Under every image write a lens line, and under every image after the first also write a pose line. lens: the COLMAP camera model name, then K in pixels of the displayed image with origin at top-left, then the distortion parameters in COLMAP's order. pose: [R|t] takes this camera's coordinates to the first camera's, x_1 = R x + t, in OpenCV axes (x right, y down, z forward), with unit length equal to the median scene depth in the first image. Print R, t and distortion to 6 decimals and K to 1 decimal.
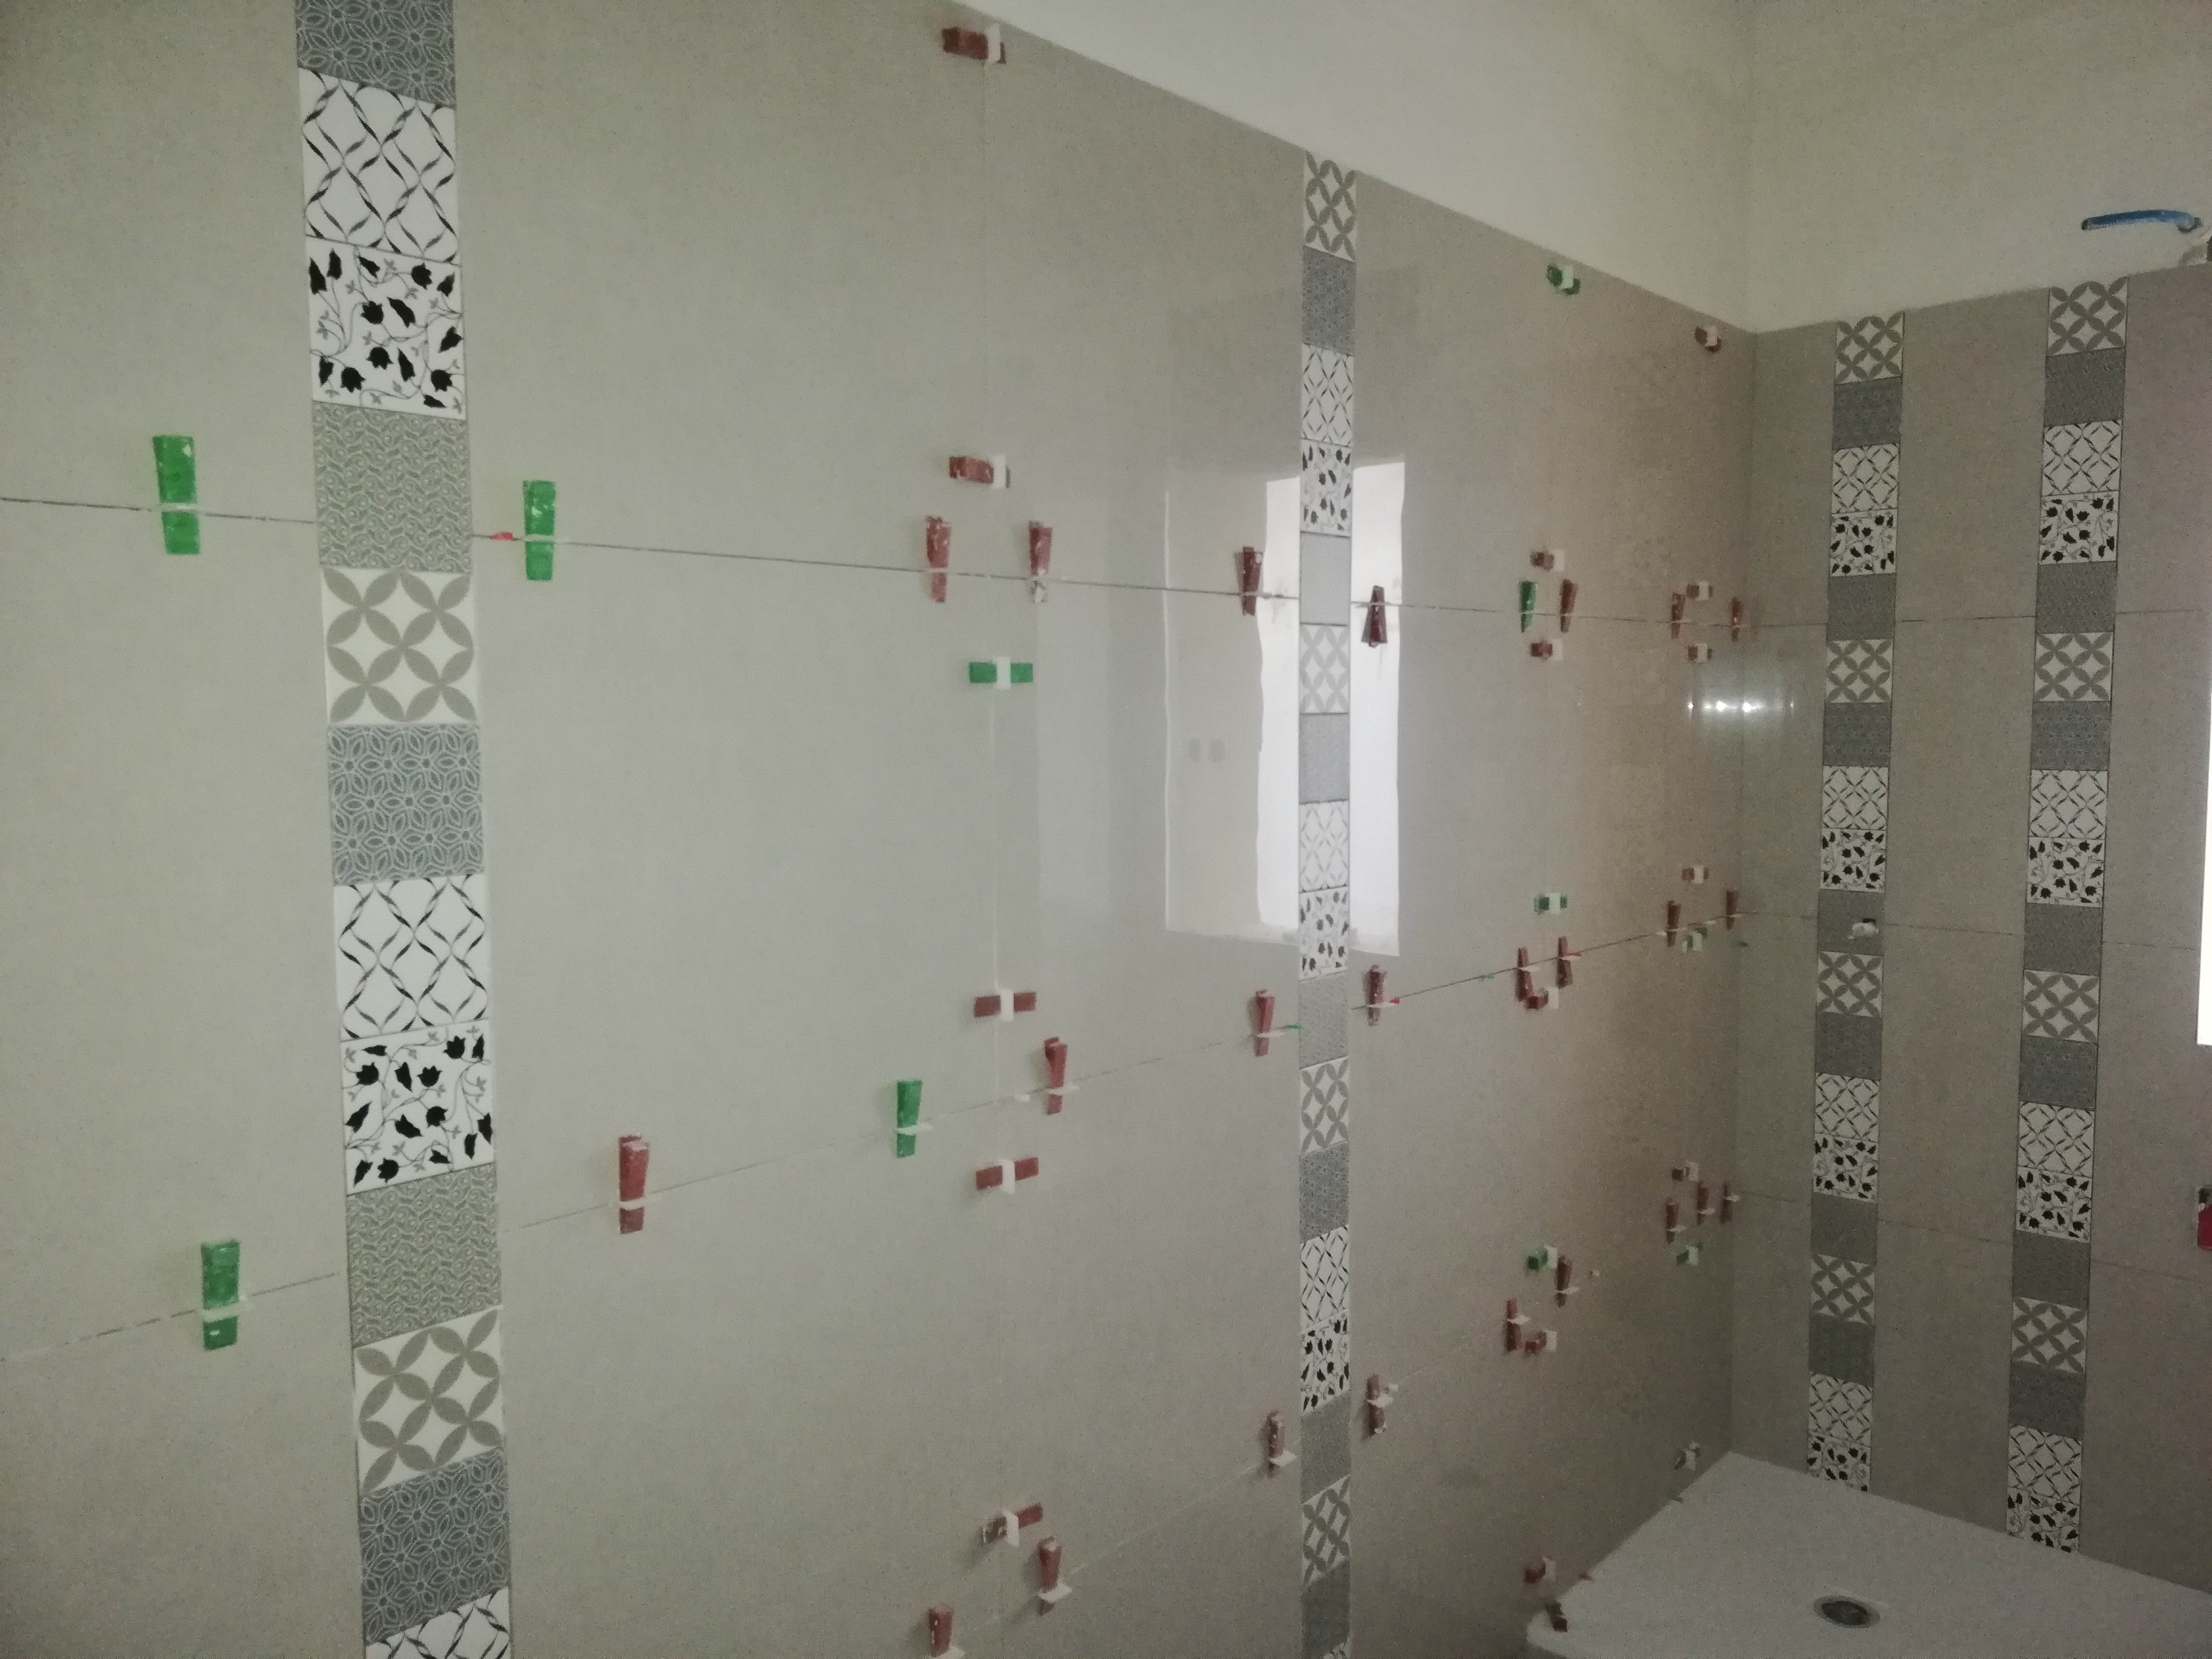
lens RADIAL K [[1667.2, 0, 1106.0], [0, 1667.2, 829.5], [0, 0, 1]] dist [0.060862, -0.062212]
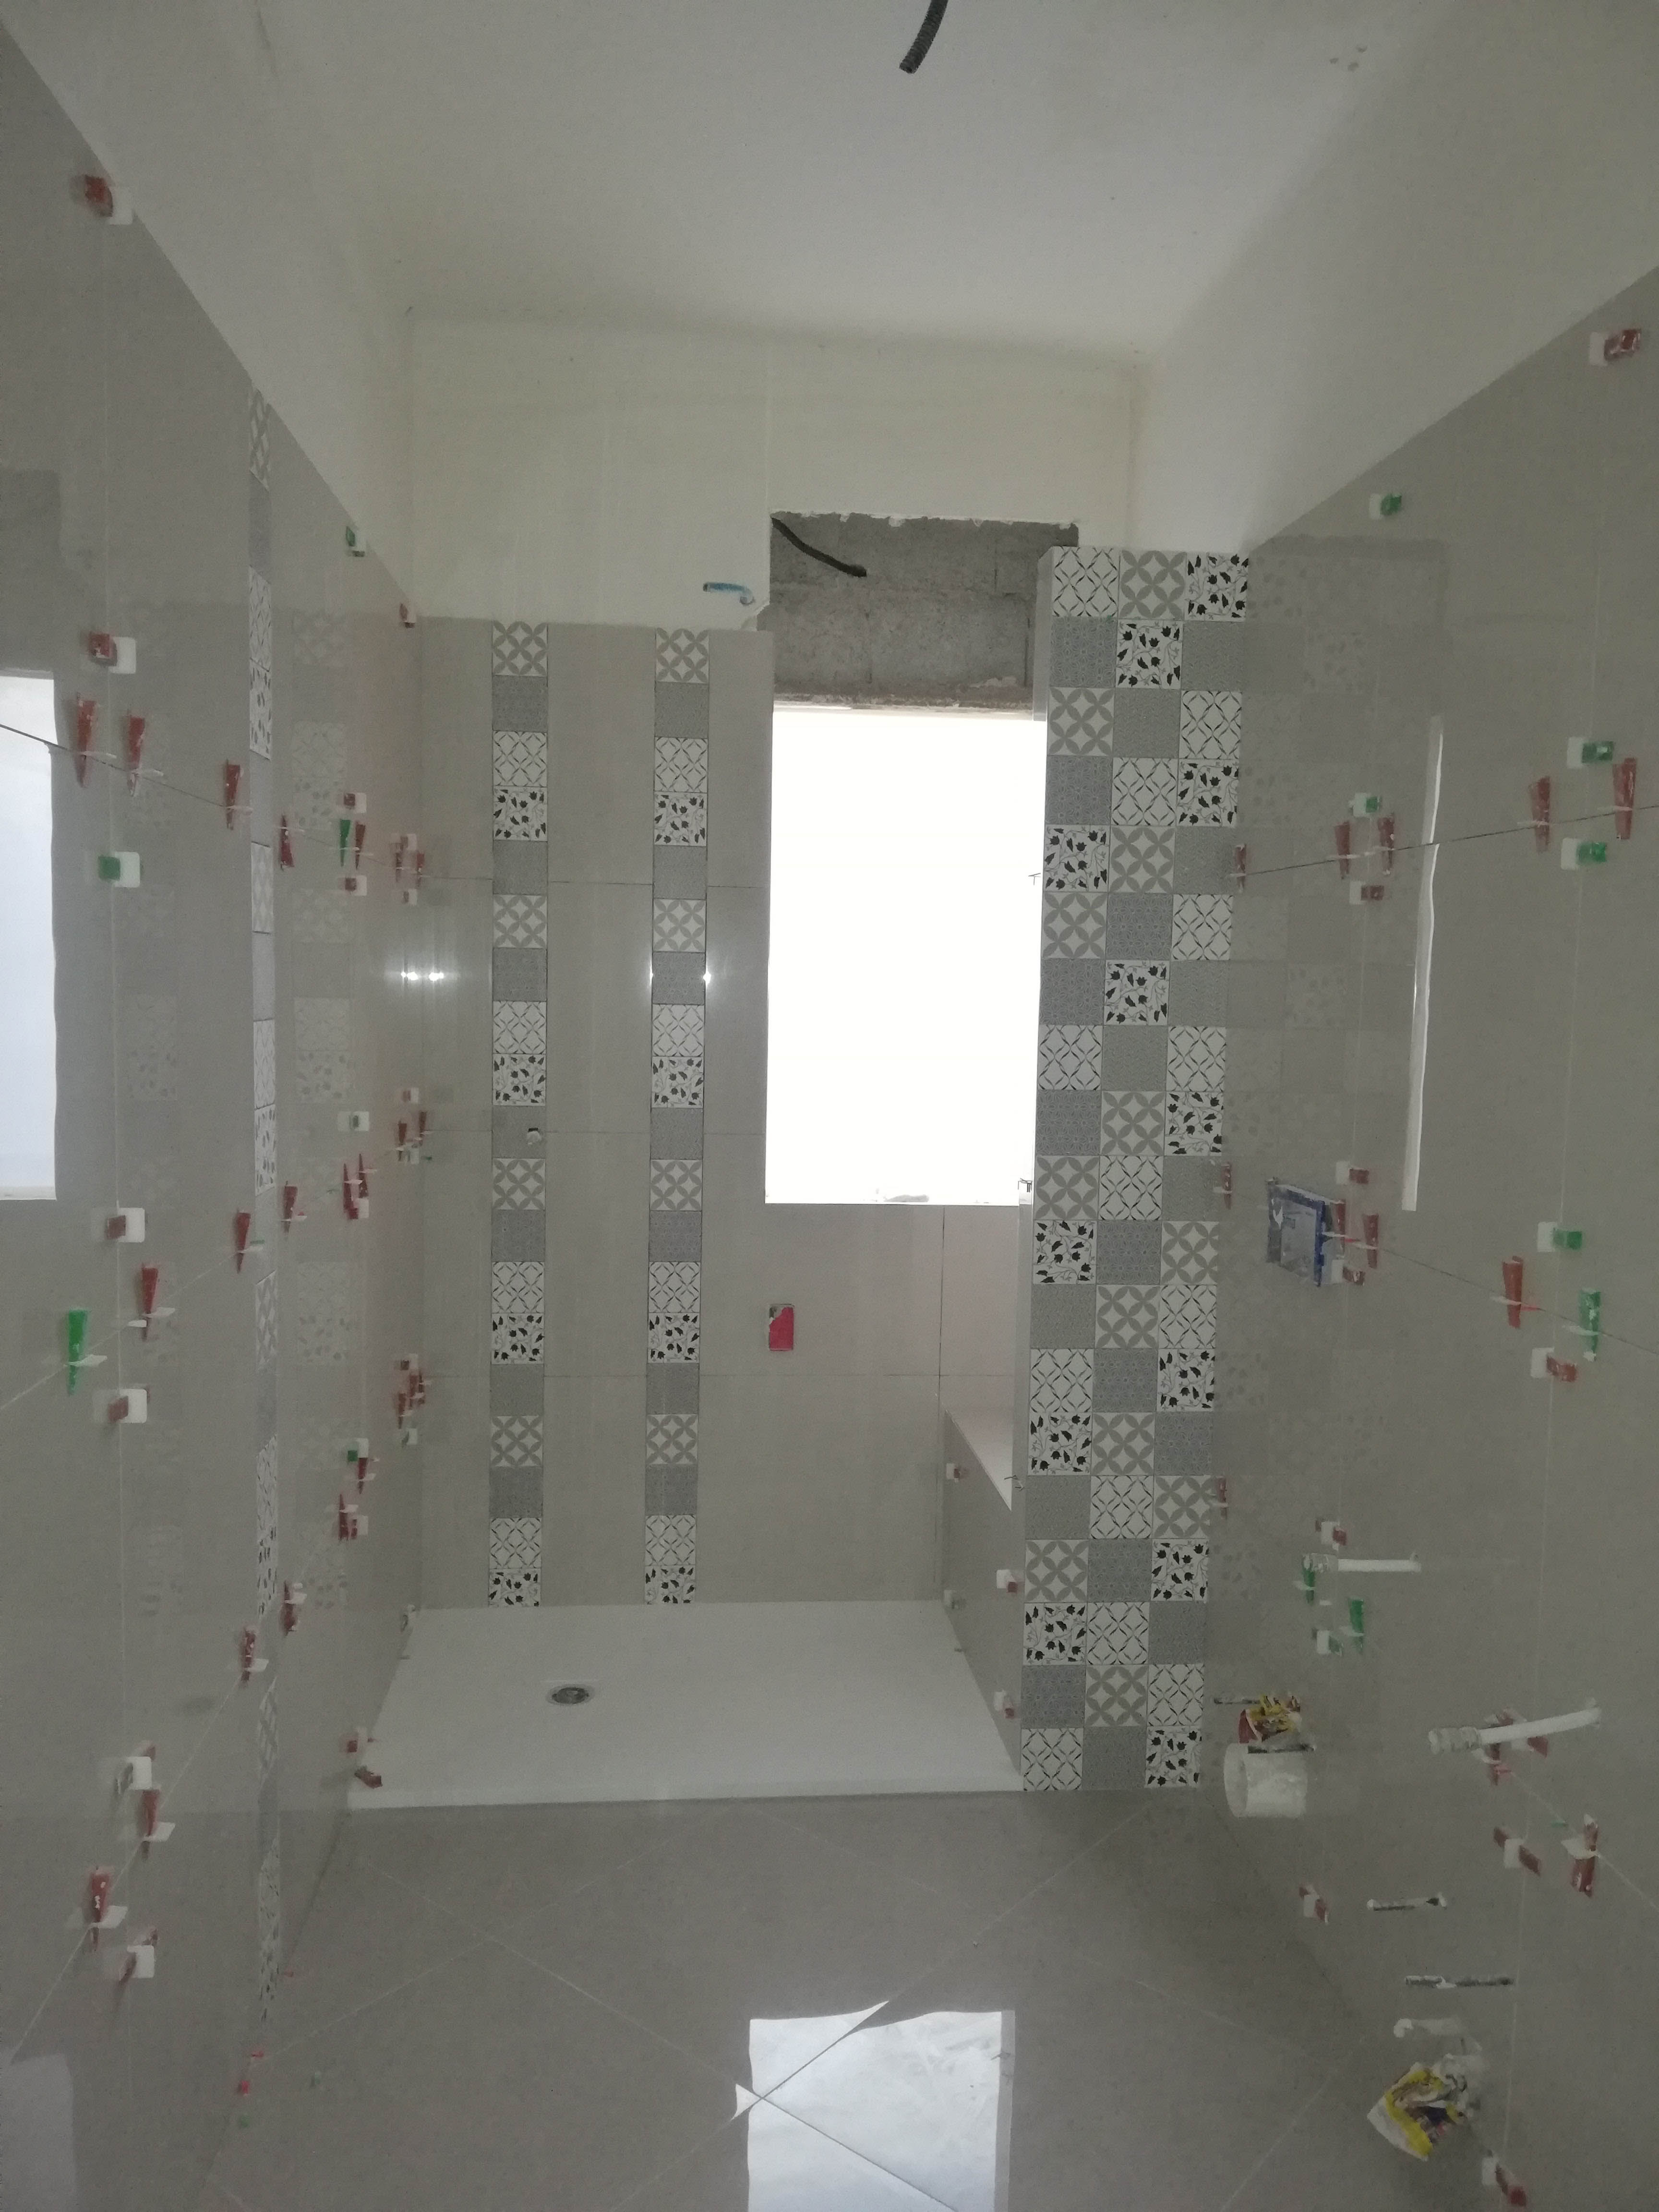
lens RADIAL K [[1673.1, 0, 829.5], [0, 1673.1, 1106.0], [0, 0, 1]] dist [0.142694, -0.173671]
pose [[0.682298, -0.039250, 0.730020, -0.291864], [0.030079, 0.999219, 0.025611, 0.013308], [-0.730455, 0.004484, 0.682946, 0.026571]]
